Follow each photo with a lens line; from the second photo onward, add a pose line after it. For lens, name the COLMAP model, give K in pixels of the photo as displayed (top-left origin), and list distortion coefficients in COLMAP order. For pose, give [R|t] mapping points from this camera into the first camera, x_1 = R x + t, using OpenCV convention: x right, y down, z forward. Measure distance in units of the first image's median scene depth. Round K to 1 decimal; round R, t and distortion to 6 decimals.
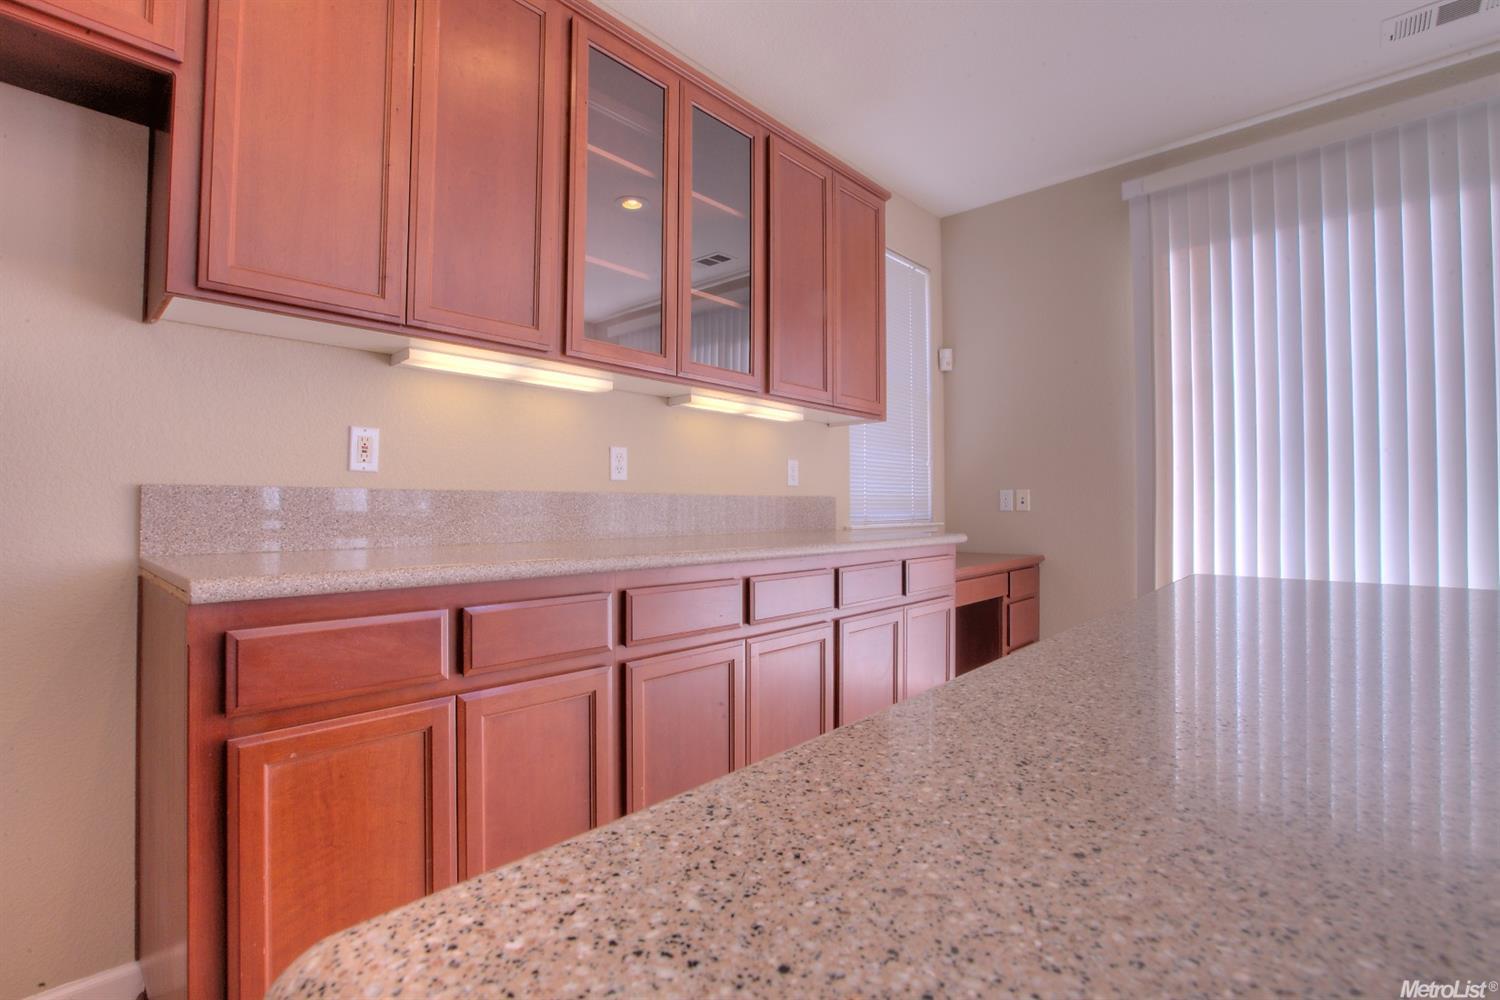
lens RADIAL K [[691.1, 0, 749.5], [0, 691.1, 494.5], [0, 0, 1]] dist [-0.027105, 0.001484]
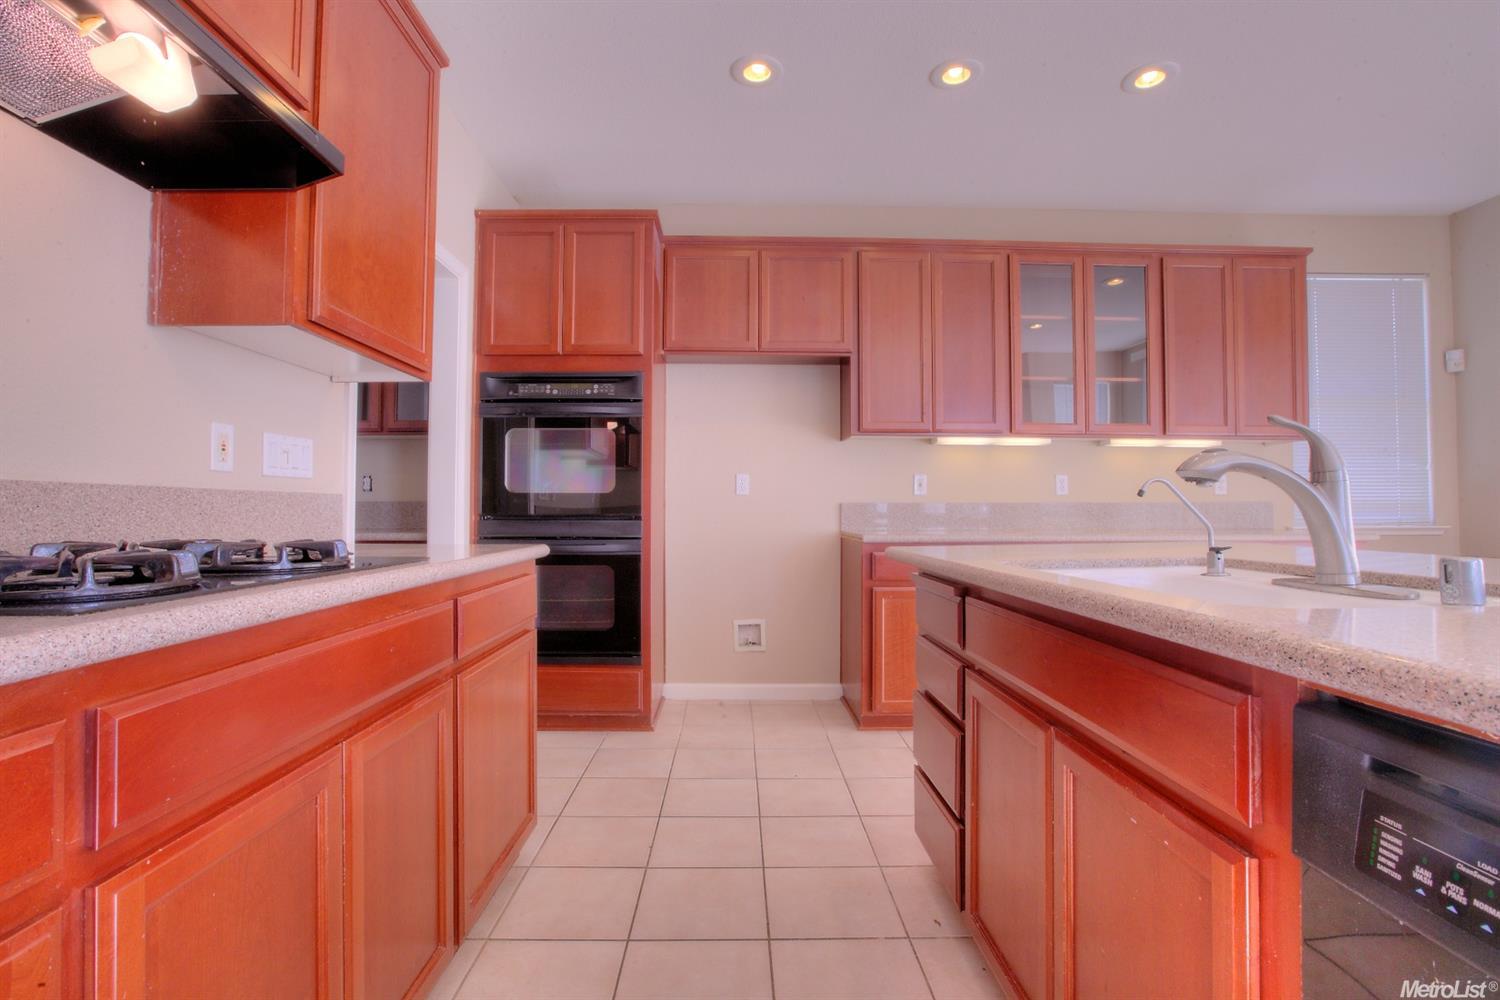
lens RADIAL K [[691.1, 0, 743.4], [0, 691.1, 497.9], [0, 0, 1]] dist [-0.027105, 0.001484]
pose [[0.687744, -0.016682, -0.725762, 0.648743], [0.014410, 0.999853, -0.009327, -0.012855], [0.725811, -0.004044, 0.687883, -0.925789]]
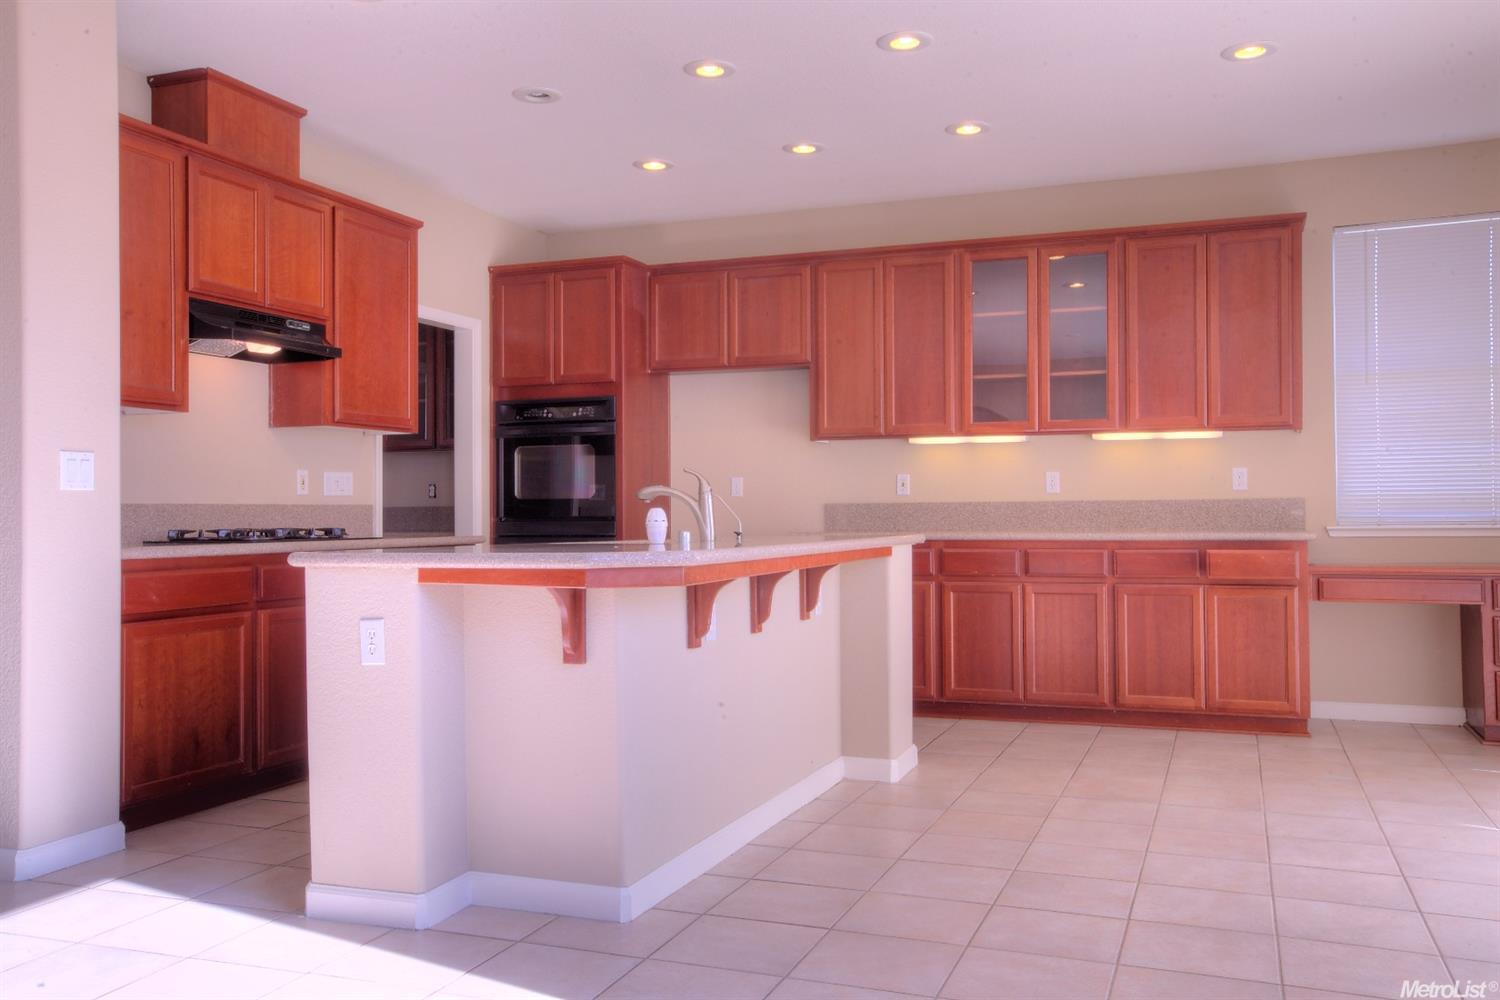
lens RADIAL K [[1301.1, 0, 751.0], [0, 1301.1, 503.3], [0, 0, 1]] dist [0.045121, -0.007694]
pose [[0.373497, -0.014183, -0.927523, 3.116472], [0.024794, 0.999679, -0.005303, 0.002142], [0.927300, -0.021016, 0.373729, -0.996415]]
